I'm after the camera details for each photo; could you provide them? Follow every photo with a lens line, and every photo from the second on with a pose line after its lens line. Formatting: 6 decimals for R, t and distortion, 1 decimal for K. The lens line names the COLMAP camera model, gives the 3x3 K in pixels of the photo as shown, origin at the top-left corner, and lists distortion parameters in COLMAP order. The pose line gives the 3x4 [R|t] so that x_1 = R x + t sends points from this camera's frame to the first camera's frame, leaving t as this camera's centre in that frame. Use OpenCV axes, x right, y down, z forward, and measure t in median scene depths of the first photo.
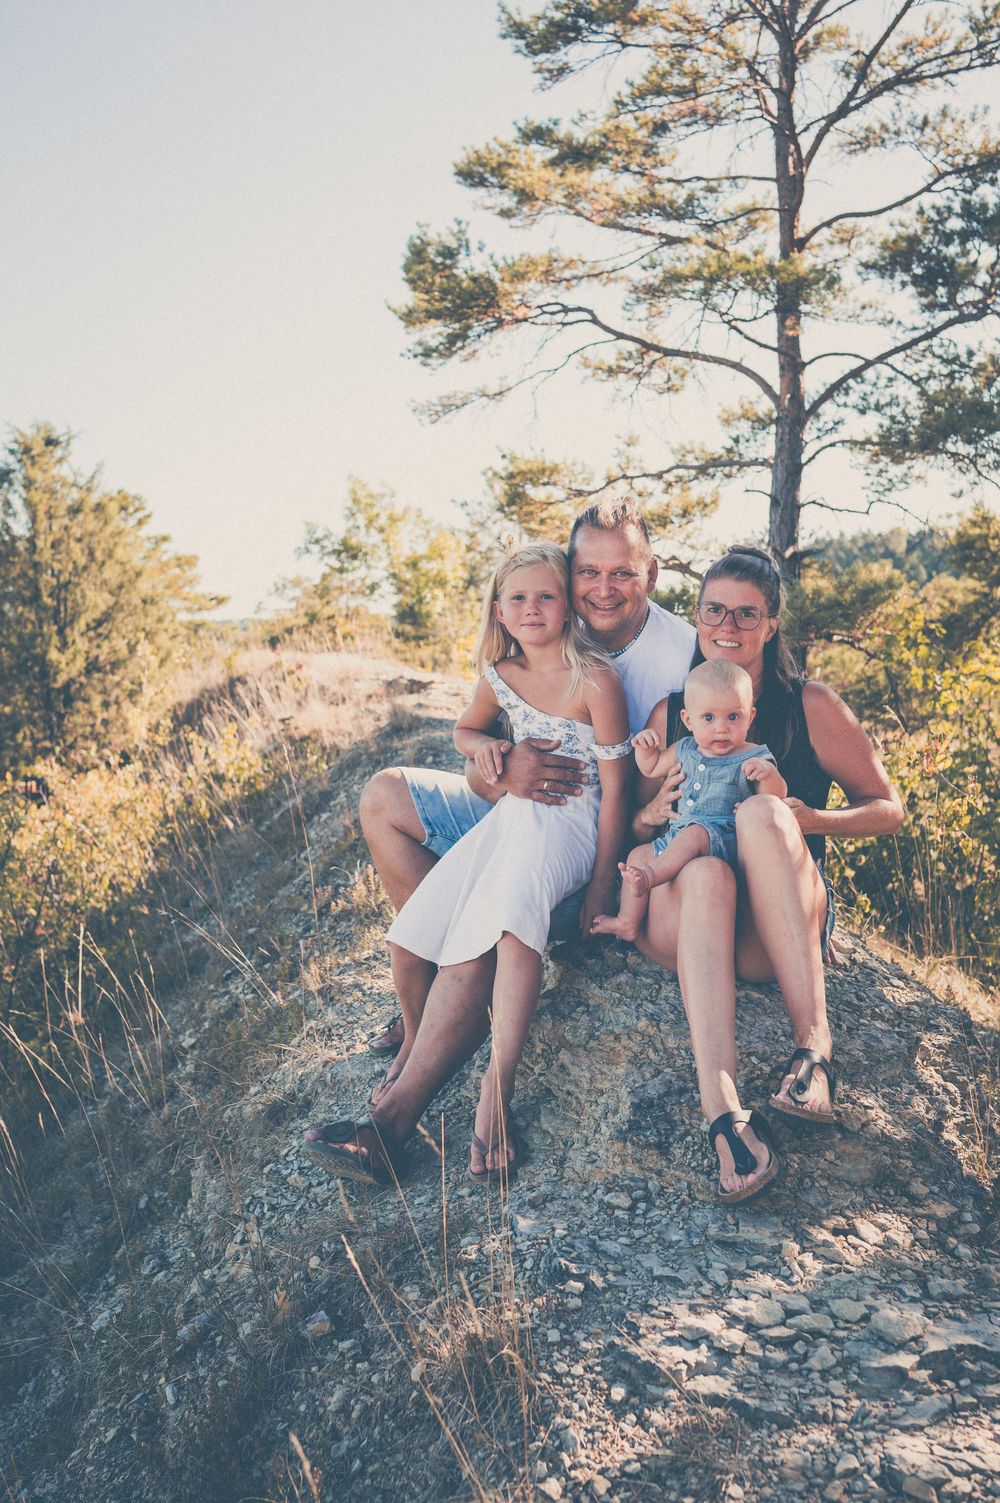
lens RADIAL K [[1669.5, 0, 497.3], [0, 1669.5, 711.6], [0, 0, 1]] dist [0.006536, -0.006021]
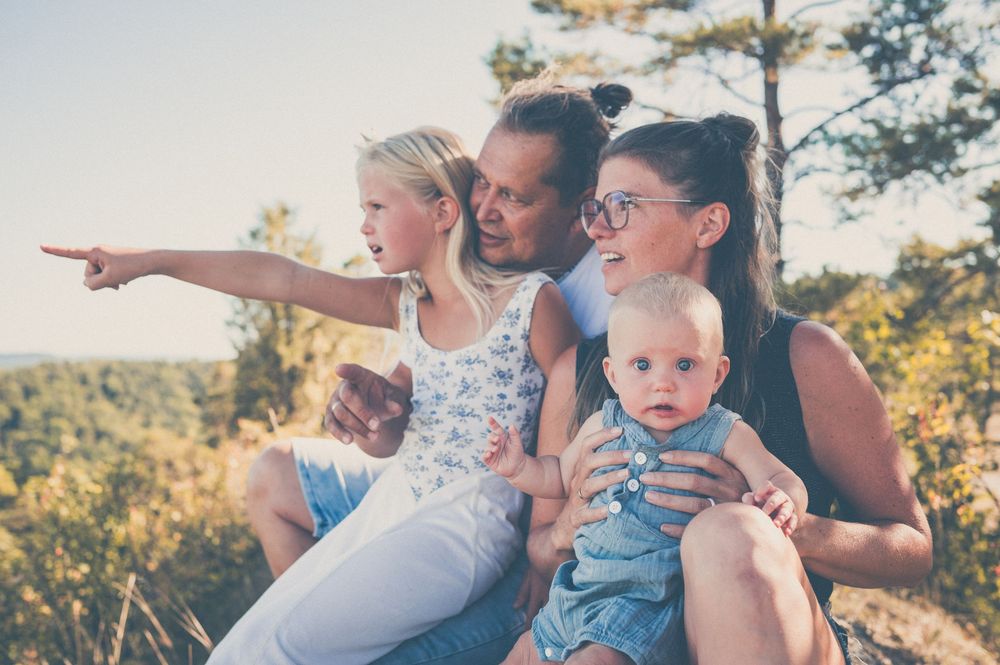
lens RADIAL K [[1014.3, 0, 500.0], [0, 1014.3, 332.5], [0, 0, 1]] dist [-0.002391, -0.001796]
pose [[0.995641, -0.010796, -0.092643, 0.031269], [0.005817, 0.998532, -0.053848, 0.003047], [0.093089, 0.053075, 0.994242, 0.182408]]
